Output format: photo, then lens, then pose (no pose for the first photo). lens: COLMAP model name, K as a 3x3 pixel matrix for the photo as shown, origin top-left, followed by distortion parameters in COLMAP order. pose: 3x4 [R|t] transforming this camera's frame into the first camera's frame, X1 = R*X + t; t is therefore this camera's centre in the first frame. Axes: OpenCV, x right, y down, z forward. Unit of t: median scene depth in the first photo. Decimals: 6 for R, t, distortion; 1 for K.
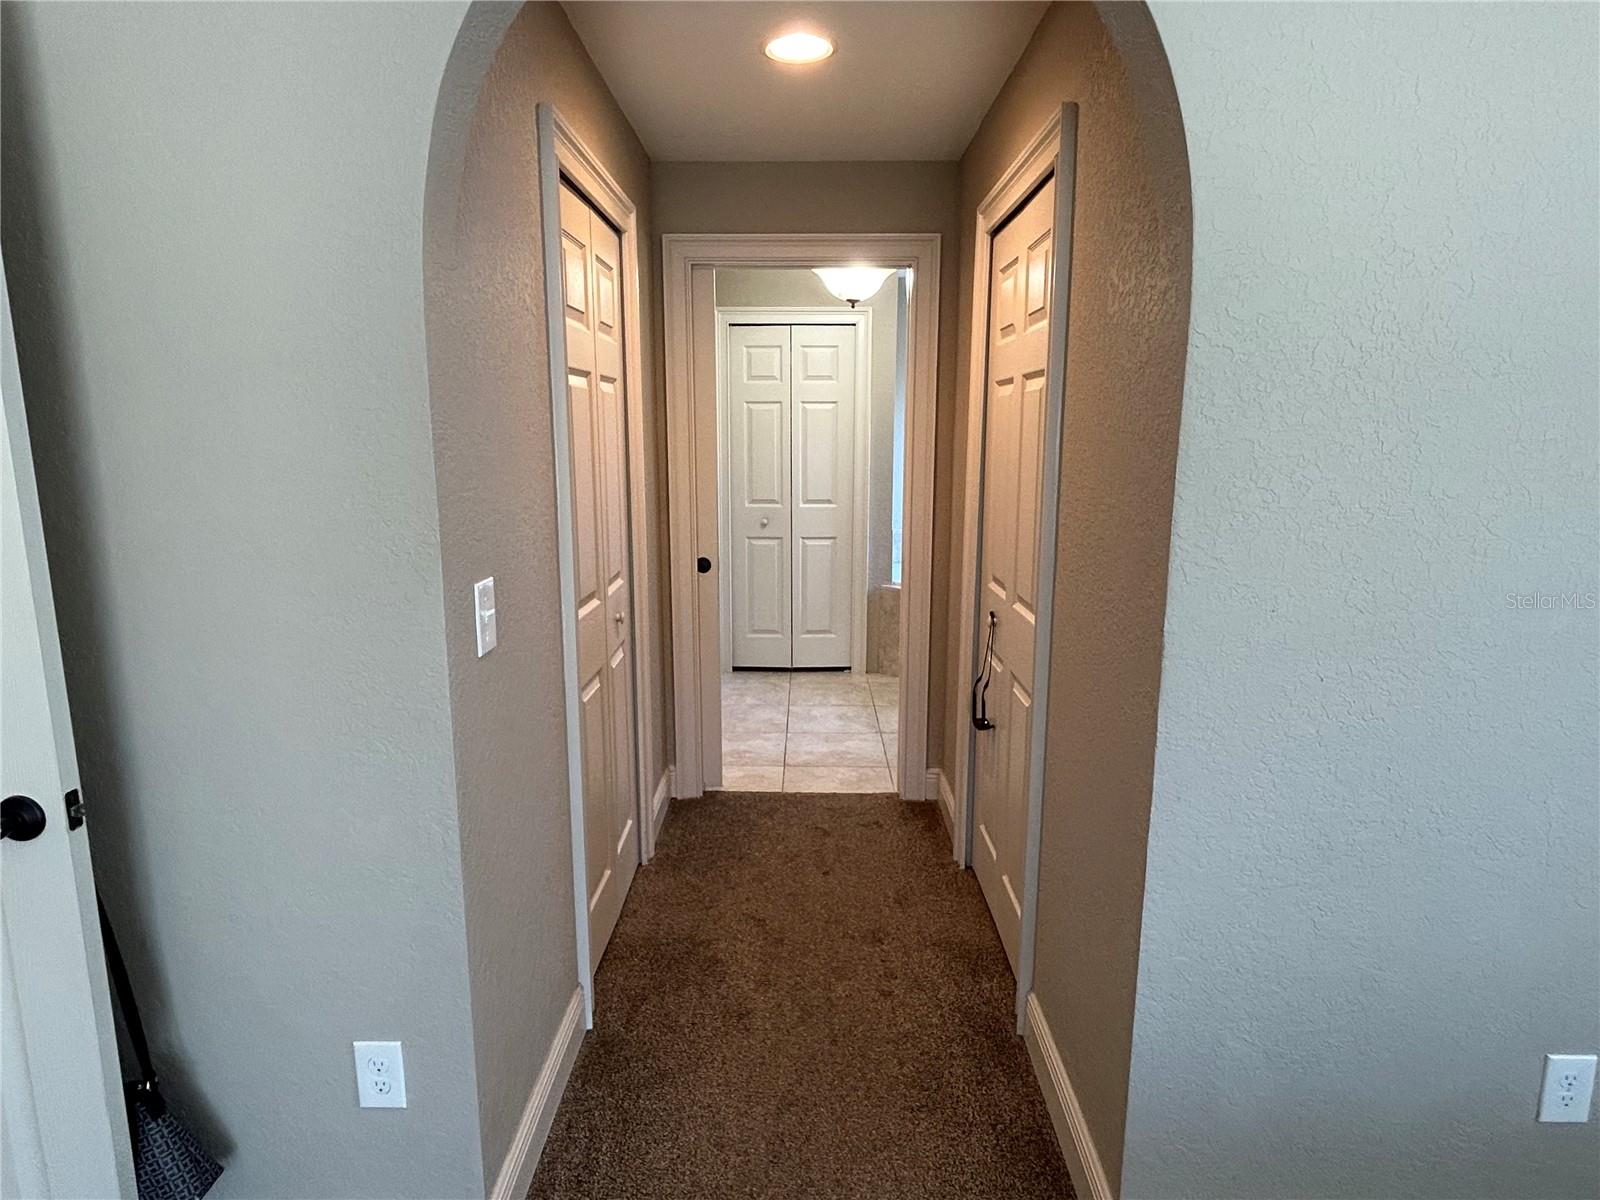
lens RADIAL K [[941.1, 0, 802.6], [0, 941.1, 600.8], [0, 0, 1]] dist [0.000805, 0.001886]
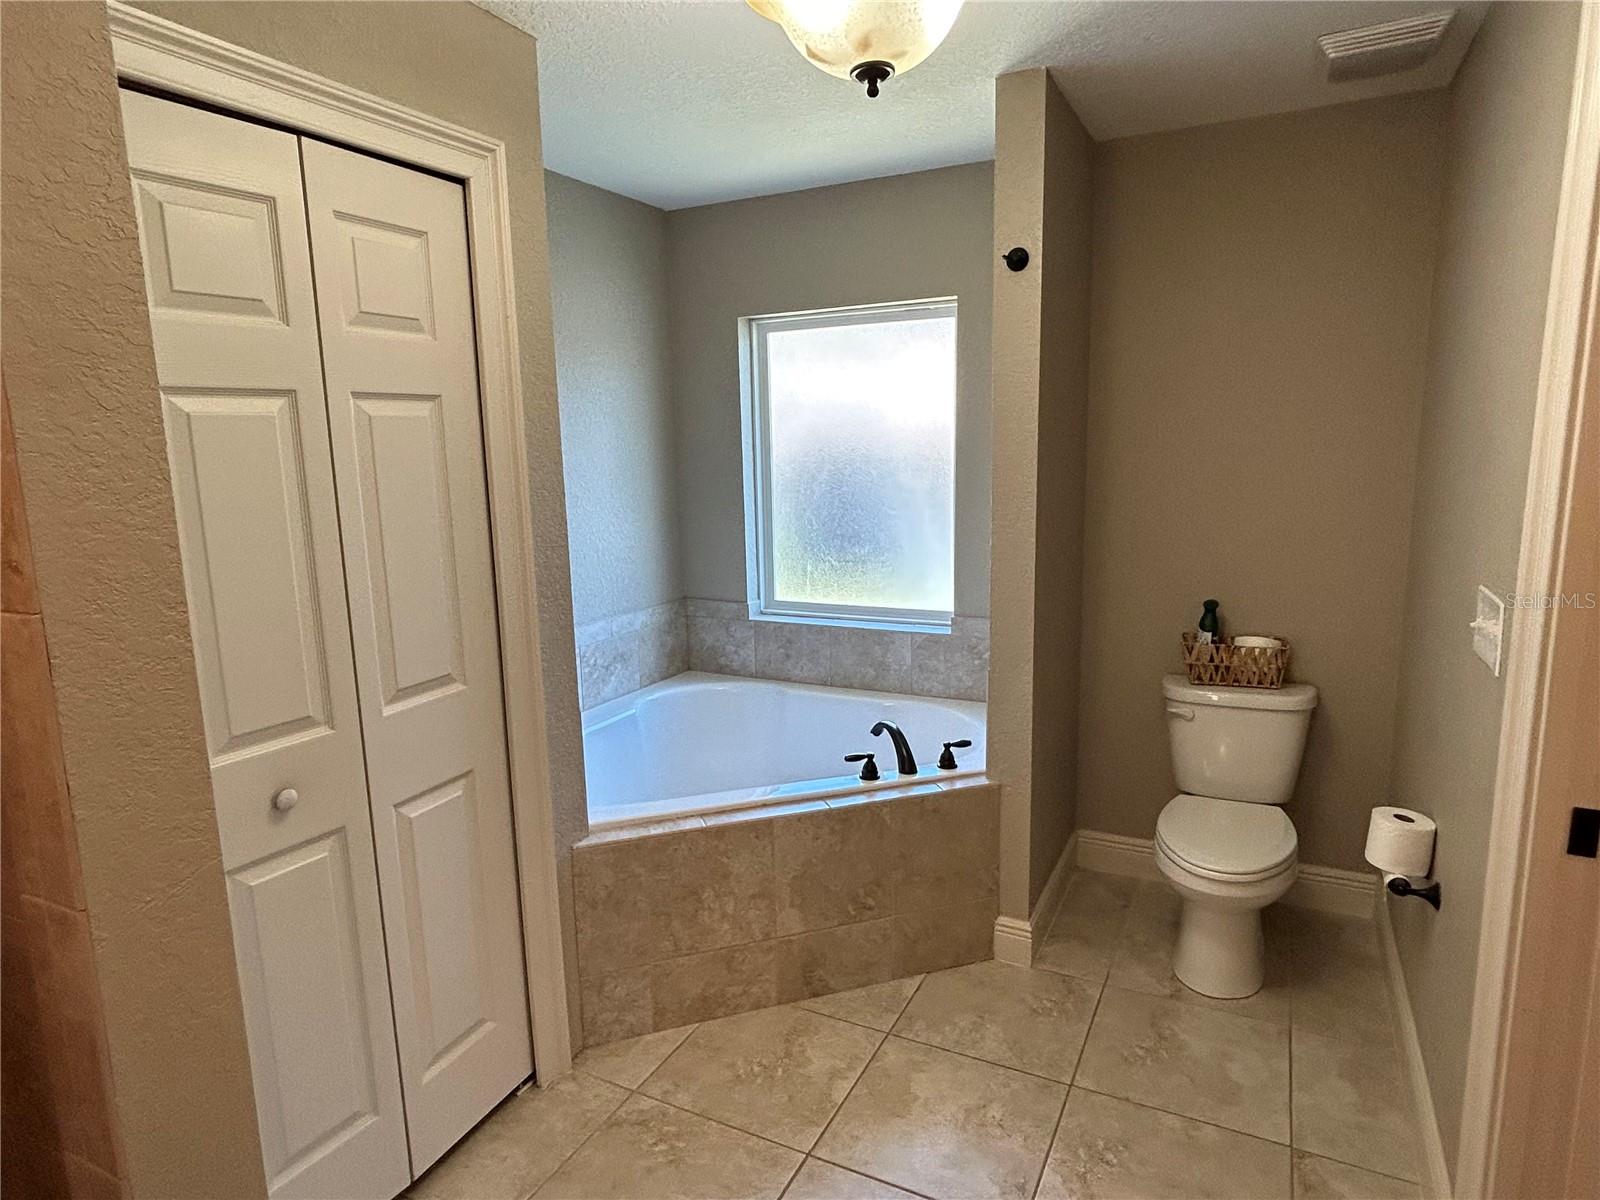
lens RADIAL K [[941.1, 0, 797.3], [0, 941.1, 603.4], [0, 0, 1]] dist [0.000805, 0.001886]
pose [[0.461756, -0.168748, 0.870807, -0.215253], [0.189931, 0.977777, 0.088764, -0.141095], [-0.866434, 0.124406, 0.483545, 0.720845]]
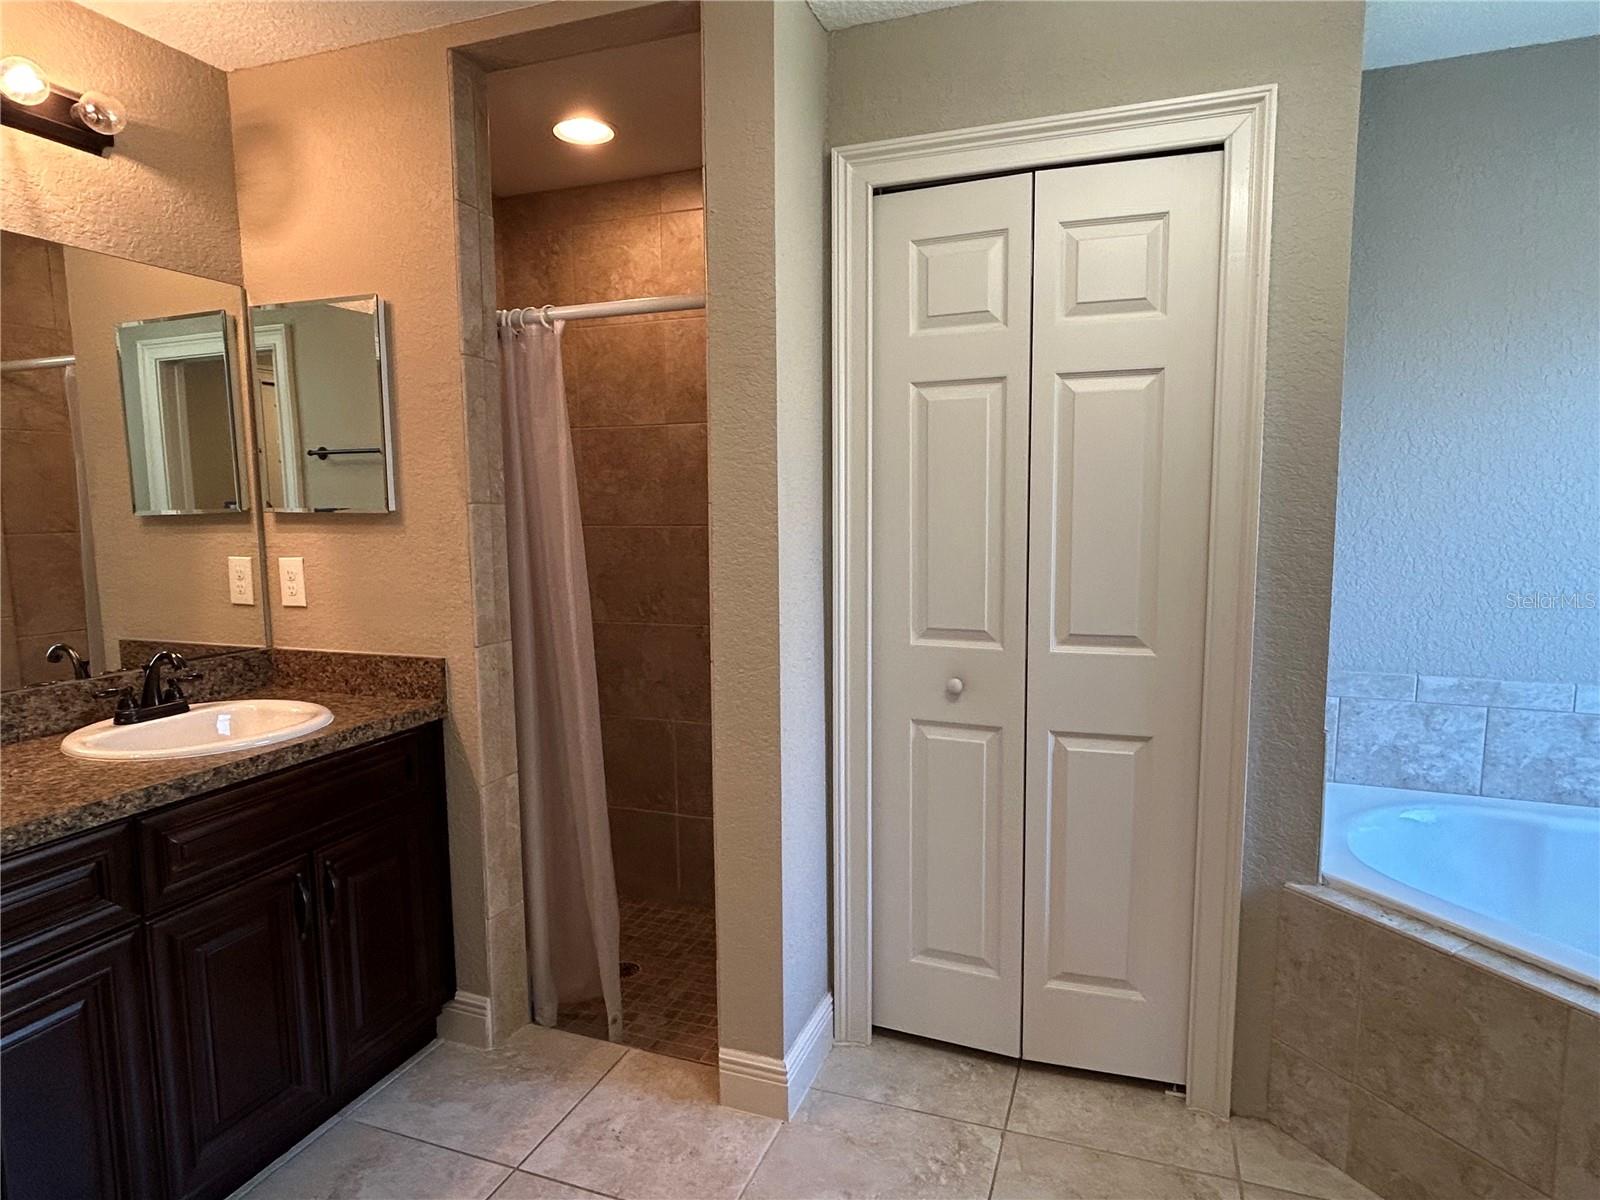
lens RADIAL K [[941.1, 0, 797.2], [0, 941.1, 604.8], [0, 0, 1]] dist [0.000805, 0.001886]
pose [[0.936678, 0.027075, -0.349145, 0.033737], [-0.049088, 0.997314, -0.054354, -0.094244], [0.346735, 0.068051, 0.935491, 0.615532]]
